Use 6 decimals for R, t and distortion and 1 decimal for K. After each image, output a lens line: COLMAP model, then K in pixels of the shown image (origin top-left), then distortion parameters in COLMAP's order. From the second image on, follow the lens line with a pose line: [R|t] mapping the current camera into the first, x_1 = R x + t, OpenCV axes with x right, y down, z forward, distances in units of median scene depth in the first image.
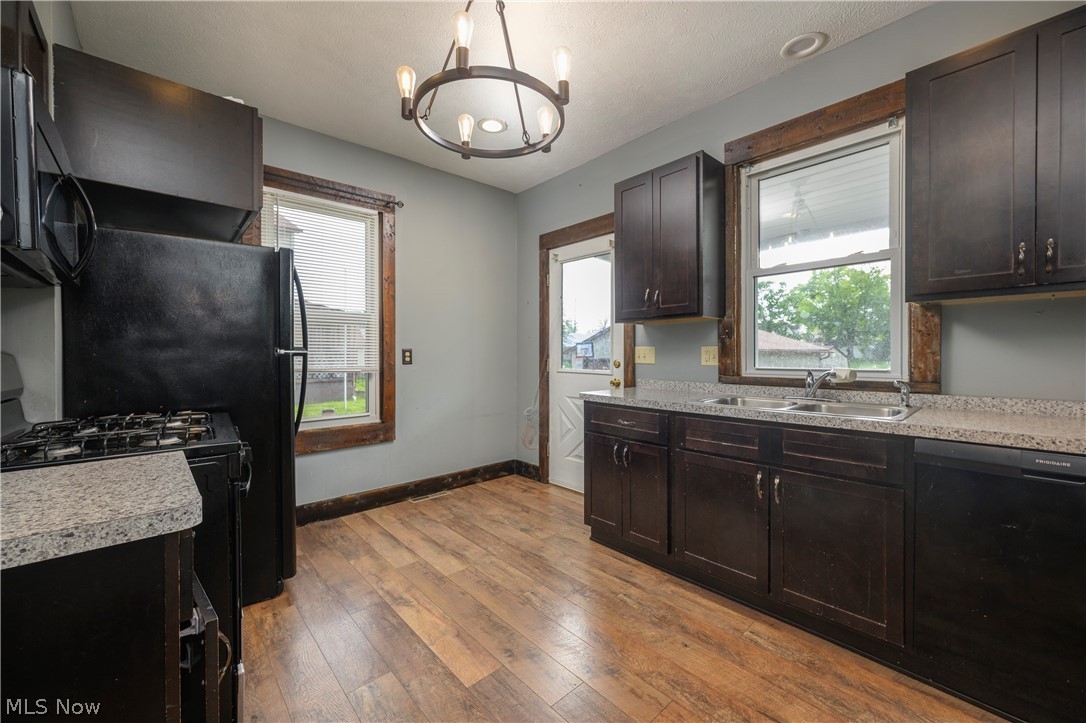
lens RADIAL K [[440.2, 0, 528.2], [0, 440.2, 357.5], [0, 0, 1]] dist [-0.001162, -0.000362]
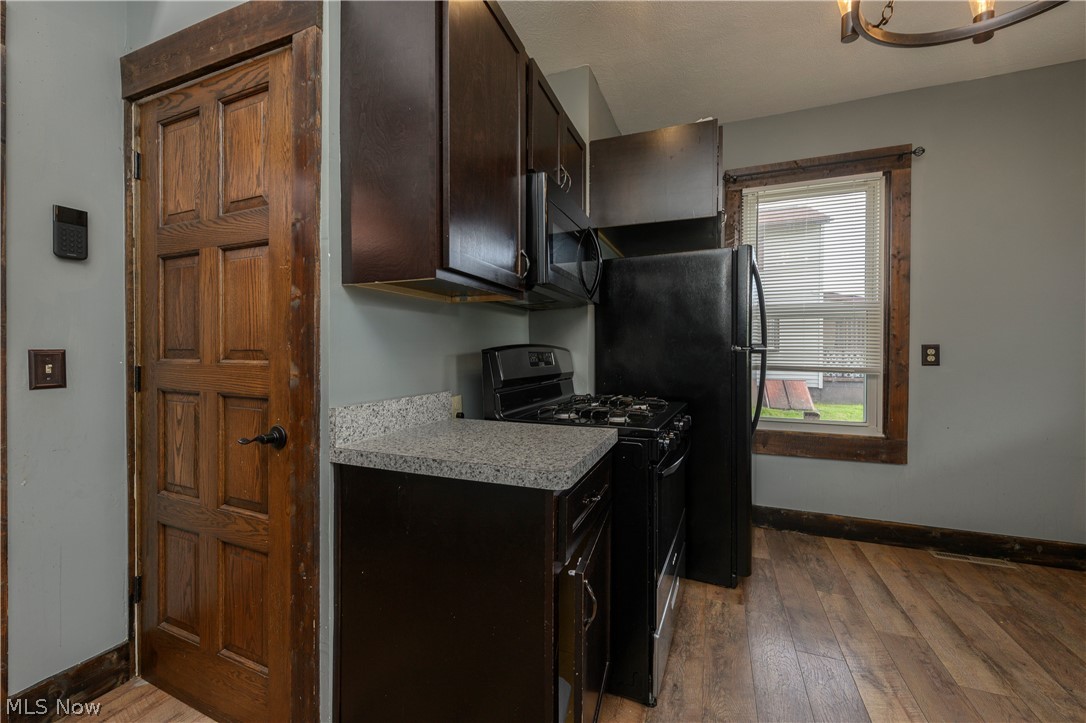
lens RADIAL K [[428.4, 0, 536.9], [0, 428.4, 353.6], [0, 0, 1]] dist [-0.000743, -0.000144]
pose [[0.447670, 0.010911, -0.894132, 0.079048], [-0.010686, 0.999919, 0.006852, -0.002625], [0.894135, 0.006487, 0.447751, 0.106806]]
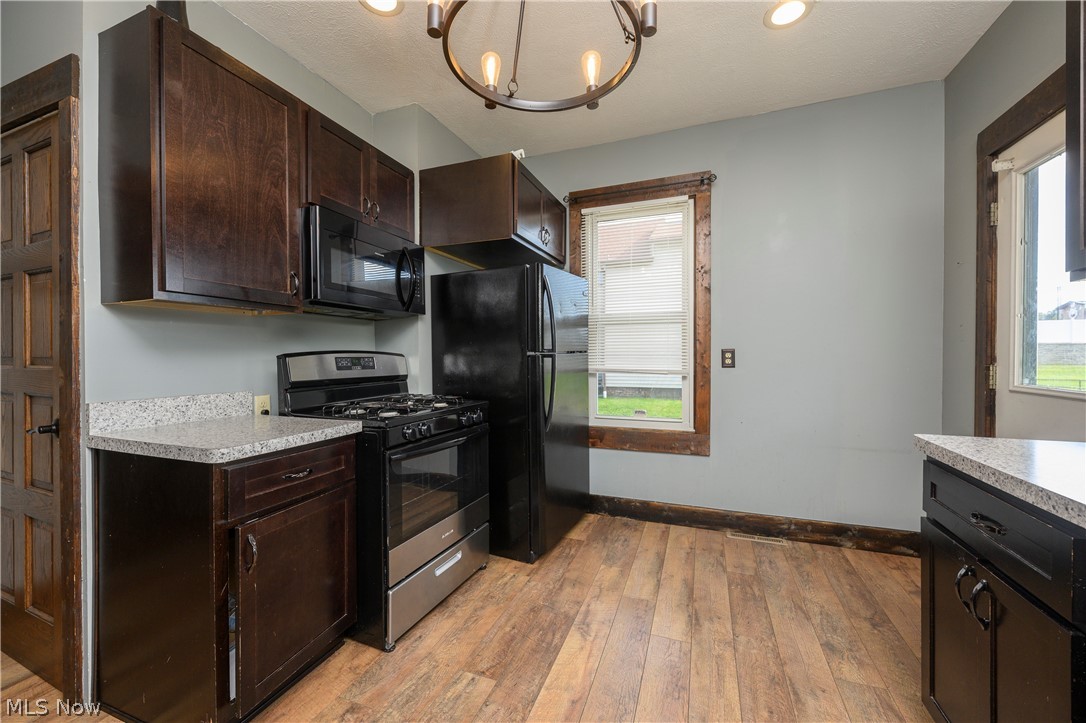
lens RADIAL K [[427.6, 0, 540.8], [0, 427.6, 358.0], [0, 0, 1]] dist [-0.000742, -0.000178]
pose [[0.450990, 0.007443, -0.892498, 0.323070], [-0.005686, 0.999969, 0.005467, -0.005491], [0.892511, 0.002609, 0.451019, 0.370112]]
